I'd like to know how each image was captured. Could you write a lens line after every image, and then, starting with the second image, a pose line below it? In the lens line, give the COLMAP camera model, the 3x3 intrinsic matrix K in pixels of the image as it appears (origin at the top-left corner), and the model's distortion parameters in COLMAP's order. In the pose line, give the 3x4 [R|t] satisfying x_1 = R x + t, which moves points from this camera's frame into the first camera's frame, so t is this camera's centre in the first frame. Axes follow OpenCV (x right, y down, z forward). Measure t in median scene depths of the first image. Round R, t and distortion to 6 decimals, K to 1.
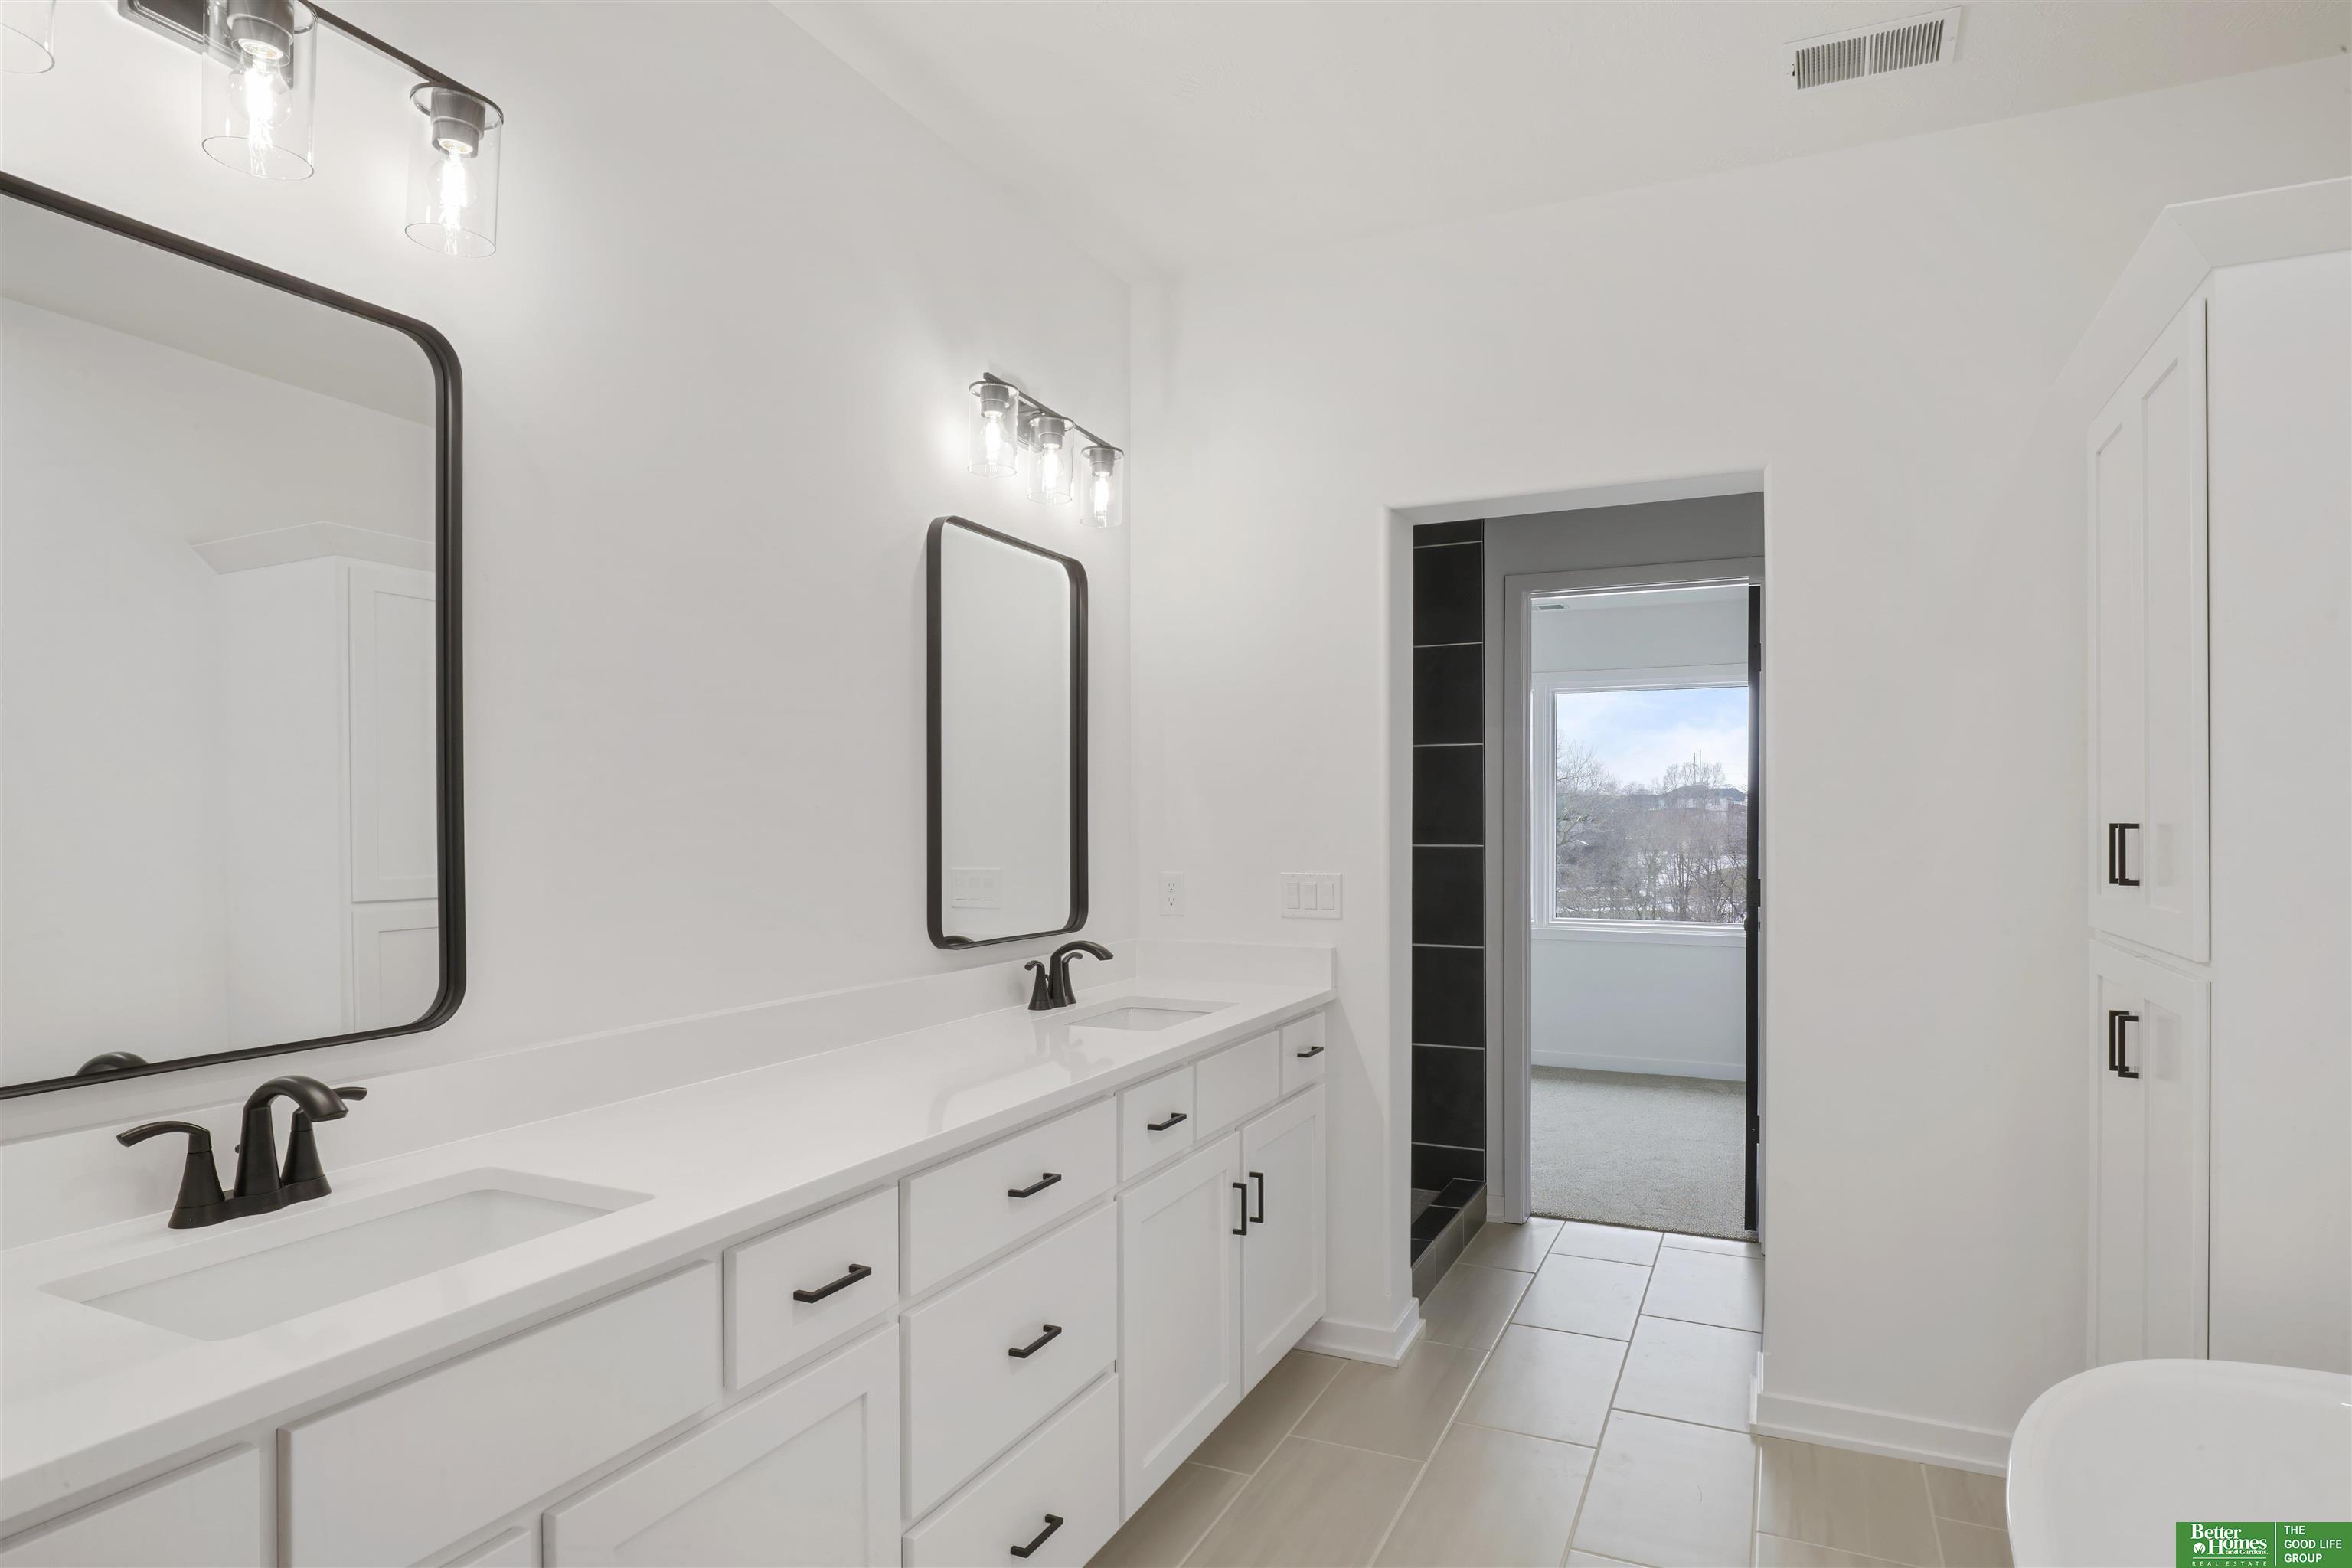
lens RADIAL K [[1360.4, 0, 1250.5], [0, 1360.4, 805.6], [0, 0, 1]] dist [-0.004293, 0.001285]
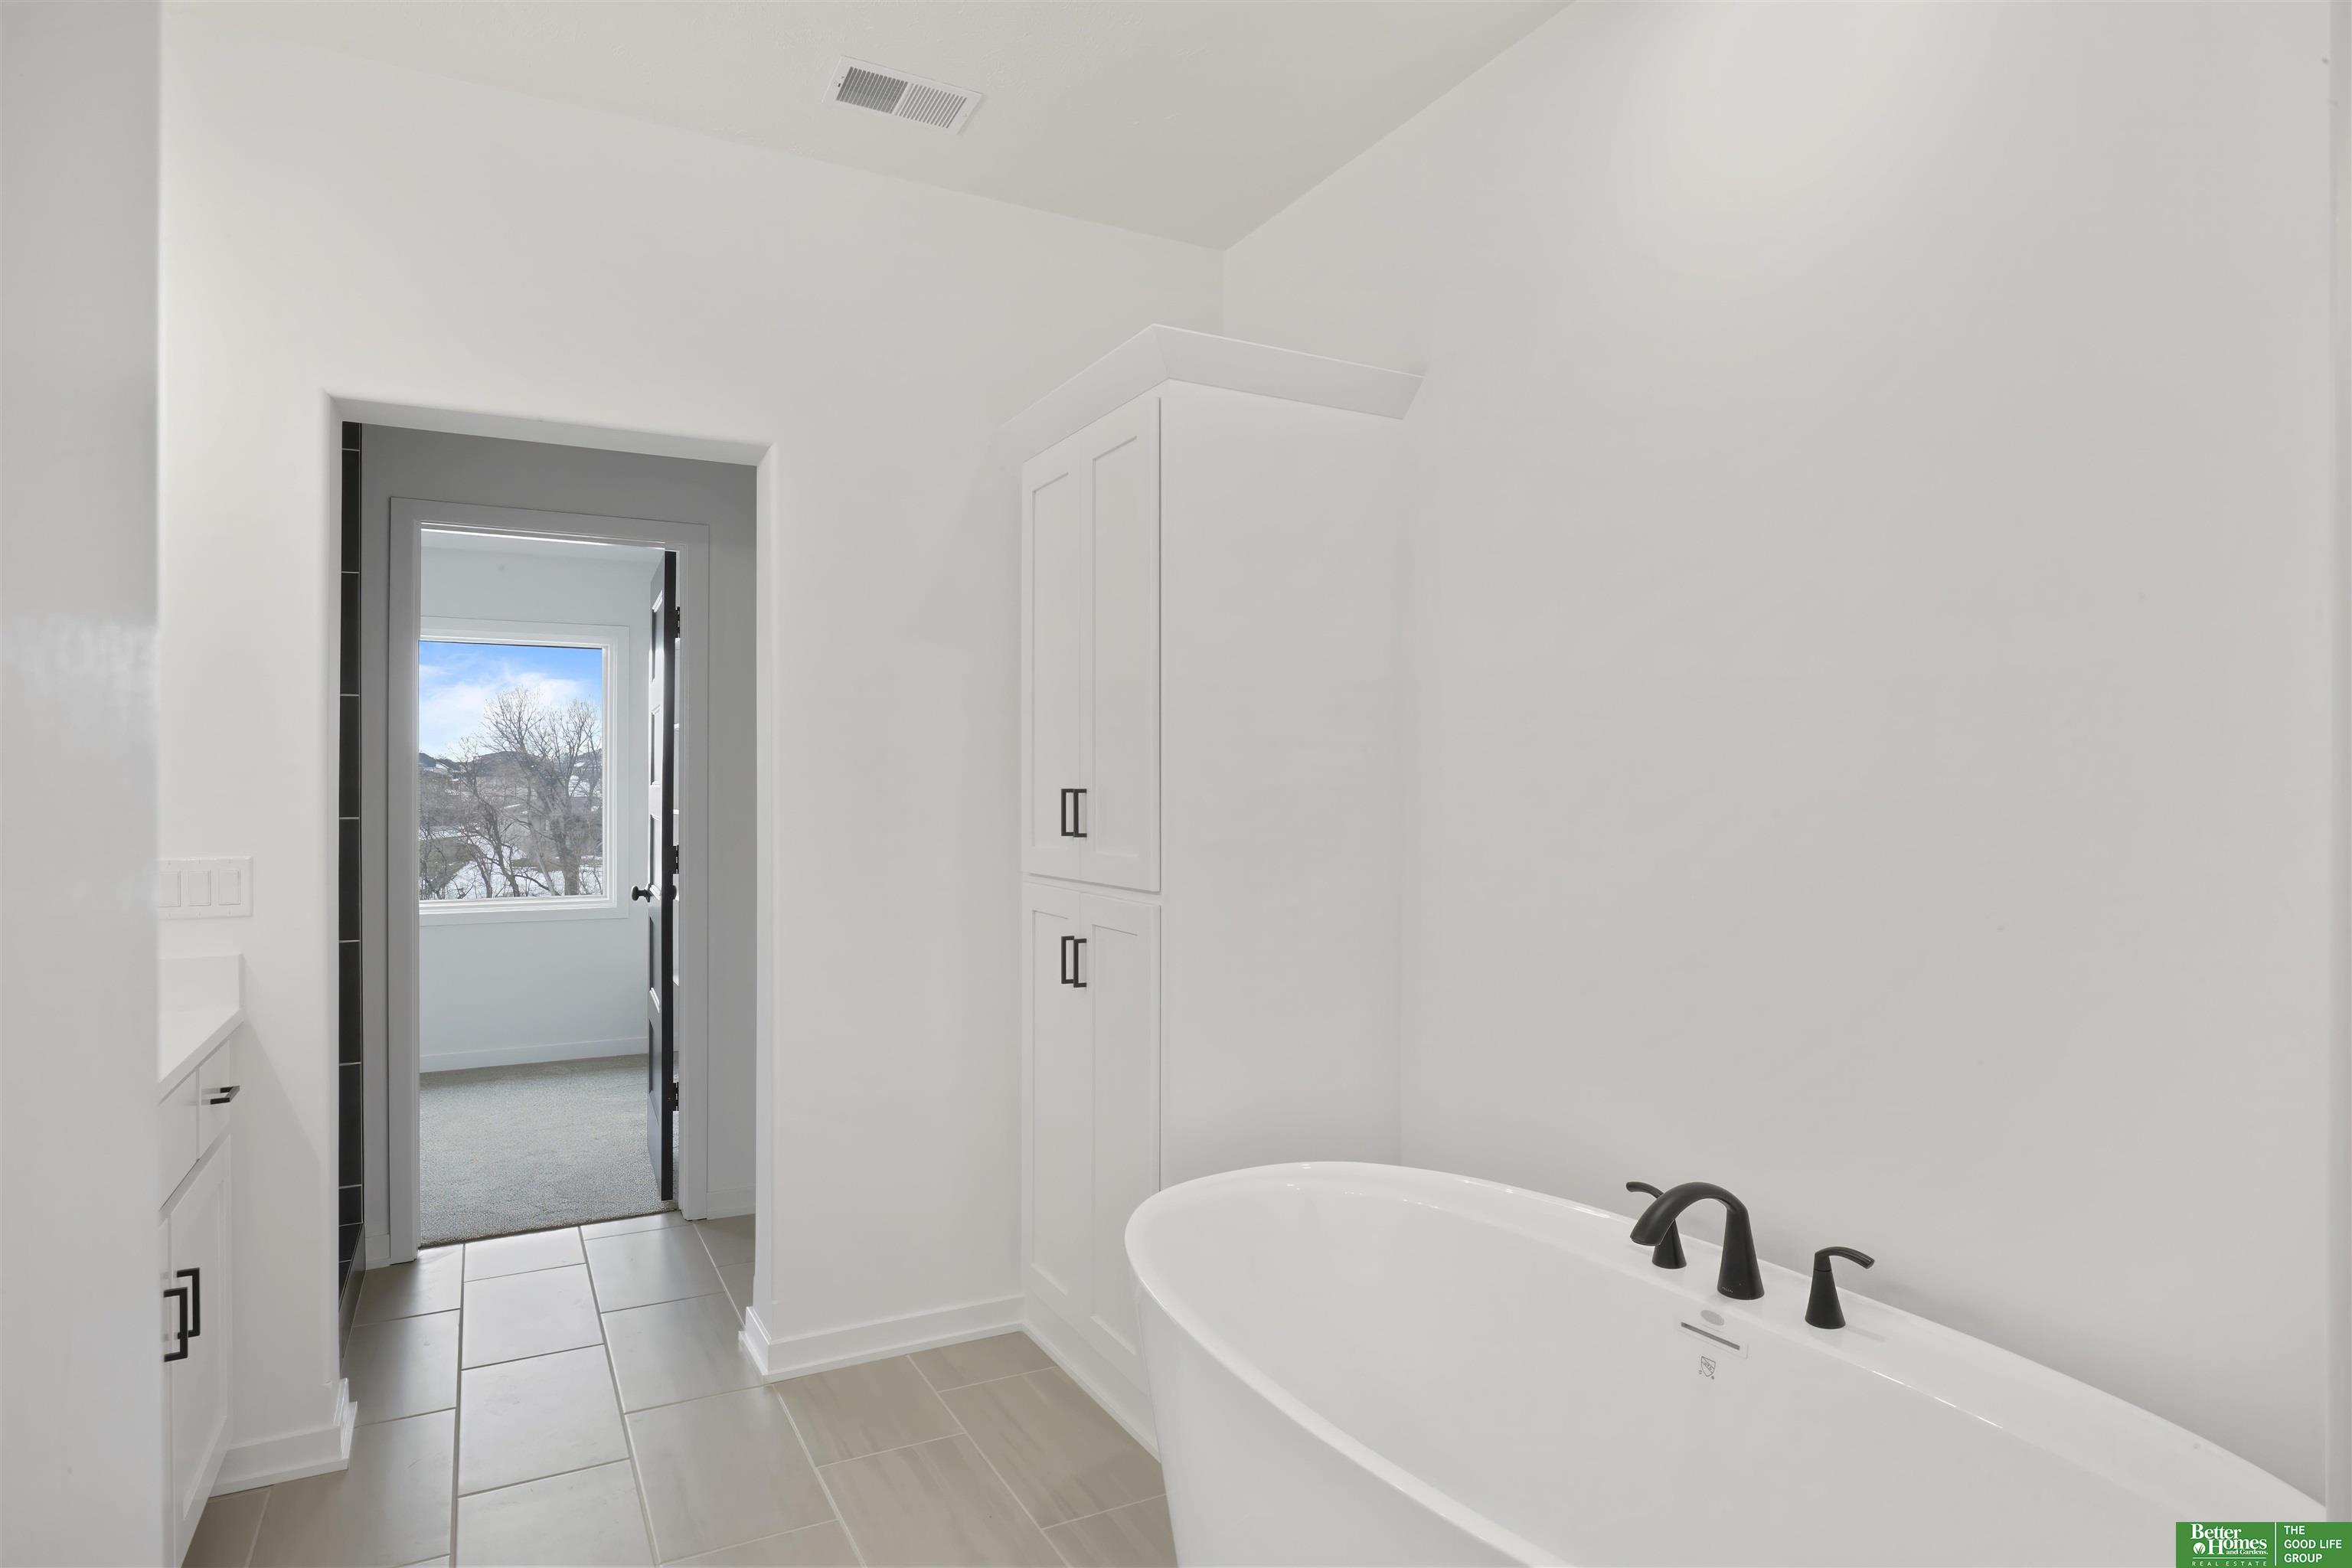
lens RADIAL K [[1360.4, 0, 1217.9], [0, 1360.4, 775.4], [0, 0, 1]] dist [-0.004293, 0.001285]
pose [[0.578047, 0.006903, 0.815974, -0.242187], [-0.007634, 0.999966, -0.003051, 0.002584], [-0.815968, -0.004466, 0.578080, 0.115121]]
